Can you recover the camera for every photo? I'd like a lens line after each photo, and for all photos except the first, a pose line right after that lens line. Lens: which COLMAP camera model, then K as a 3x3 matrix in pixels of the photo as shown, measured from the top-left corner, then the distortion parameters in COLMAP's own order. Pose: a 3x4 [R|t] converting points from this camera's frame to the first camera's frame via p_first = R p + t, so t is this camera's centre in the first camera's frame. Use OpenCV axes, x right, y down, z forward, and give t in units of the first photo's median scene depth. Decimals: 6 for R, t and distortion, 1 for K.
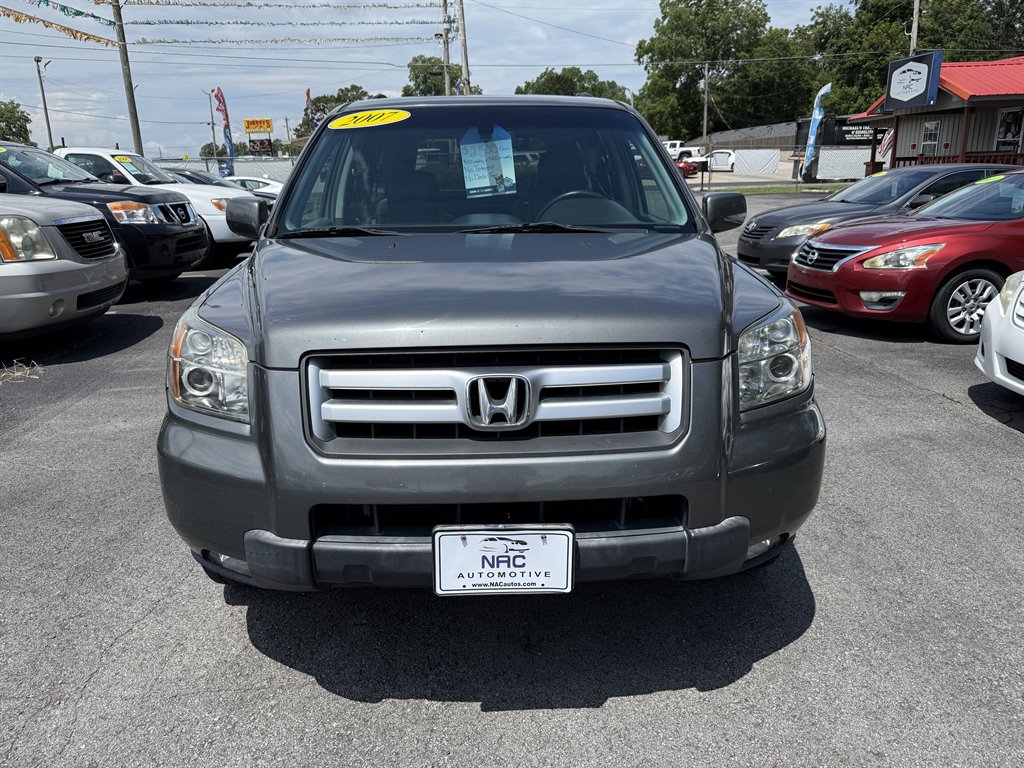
lens RADIAL K [[731.0, 0, 500.2], [0, 731.0, 374.4], [0, 0, 1]] dist [0.002670, -0.002807]
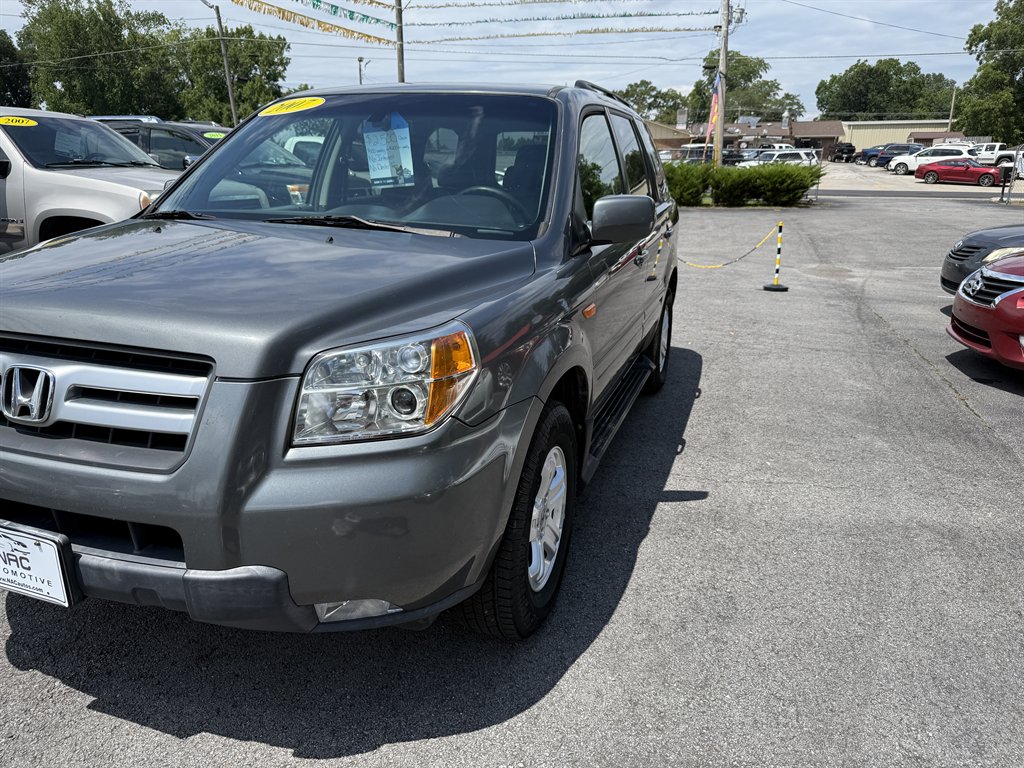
lens RADIAL K [[727.2, 0, 504.3], [0, 727.2, 380.6], [0, 0, 1]] dist [0.001134, -0.002826]
pose [[0.934068, 0.129673, -0.332718, 0.221734], [-0.124750, 0.991527, 0.036214, -0.023119], [0.334595, 0.007680, 0.942331, 0.077419]]
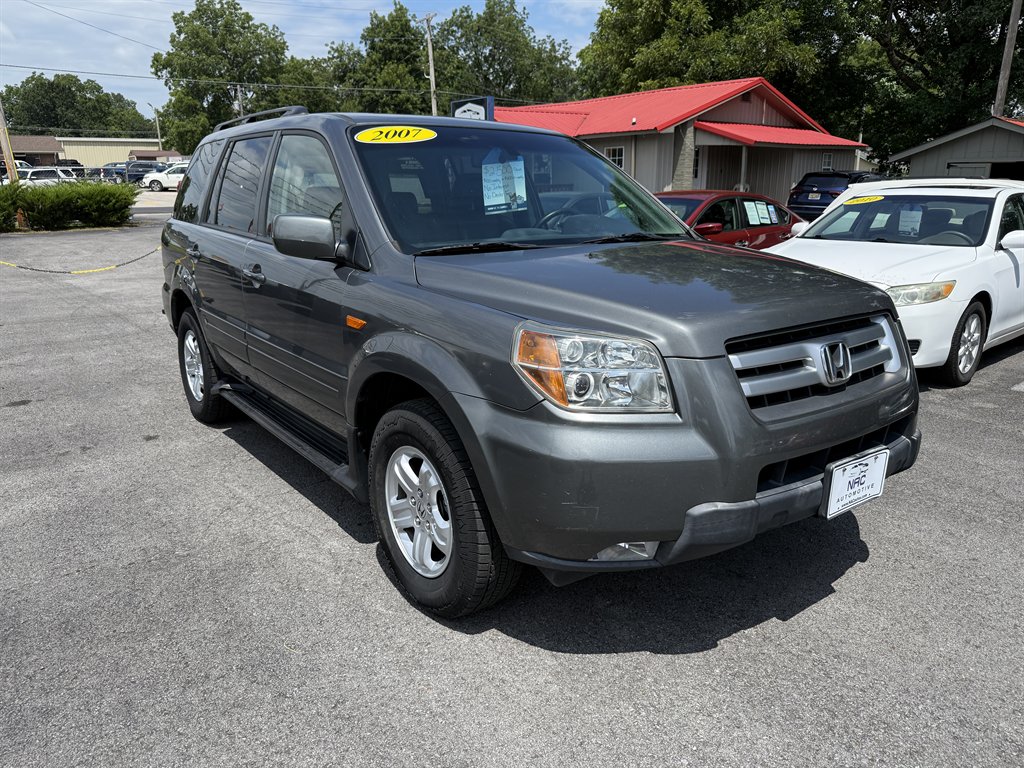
lens RADIAL K [[727.2, 0, 504.3], [0, 727.2, 380.6], [0, 0, 1]] dist [0.001134, -0.002826]
pose [[0.820201, -0.130739, 0.556936, -0.303762], [0.141598, 0.989639, 0.023783, -0.012053], [-0.554275, 0.059354, 0.830215, 0.060749]]
